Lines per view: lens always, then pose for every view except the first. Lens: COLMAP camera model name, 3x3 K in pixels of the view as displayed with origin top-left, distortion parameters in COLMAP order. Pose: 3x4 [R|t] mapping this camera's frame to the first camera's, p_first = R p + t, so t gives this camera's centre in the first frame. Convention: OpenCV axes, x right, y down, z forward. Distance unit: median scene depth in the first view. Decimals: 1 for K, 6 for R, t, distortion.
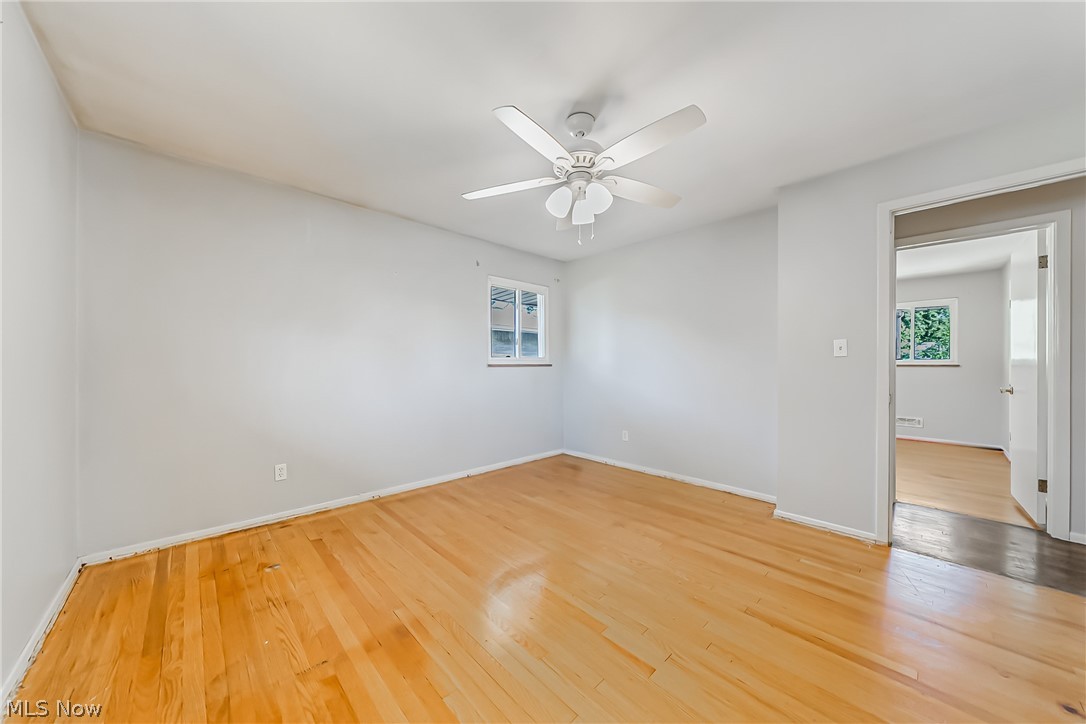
lens RADIAL K [[375.7, 0, 541.4], [0, 375.7, 366.5], [0, 0, 1]] dist [-0.000863, -0.000038]
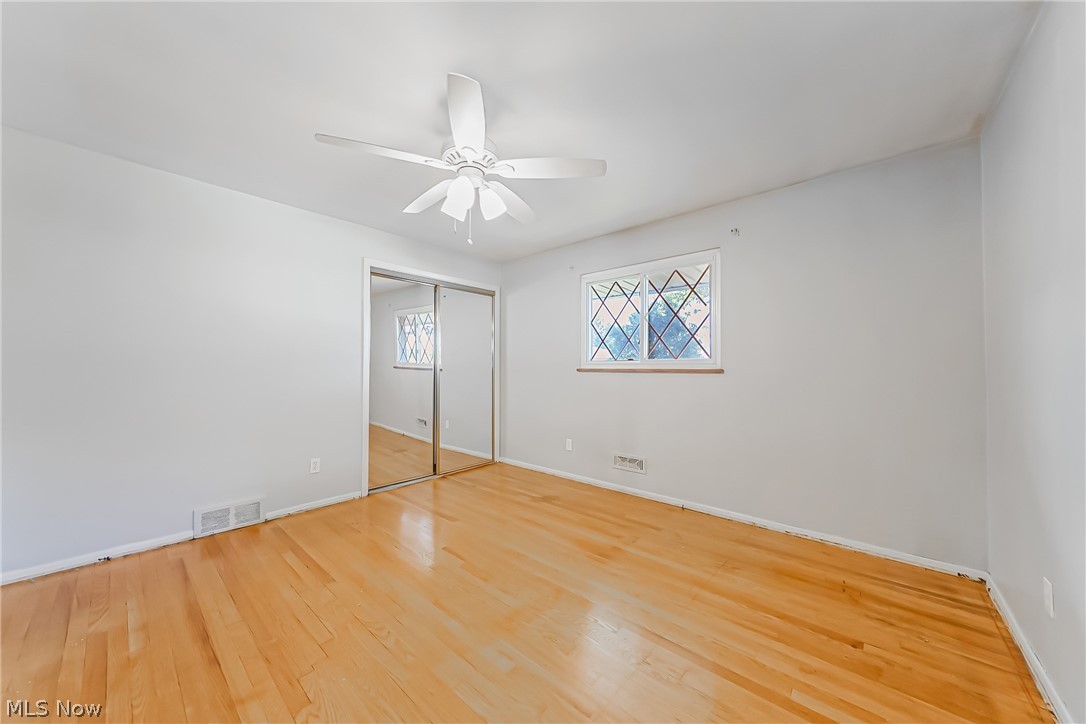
lens RADIAL K [[375.7, 0, 541.4], [0, 375.7, 366.5], [0, 0, 1]] dist [-0.000863, -0.000038]
pose [[-0.995870, -0.004666, -0.090669, 0.004754], [-0.004417, 0.999986, -0.002945, -0.012428], [0.090681, -0.002533, -0.995877, 1.644759]]
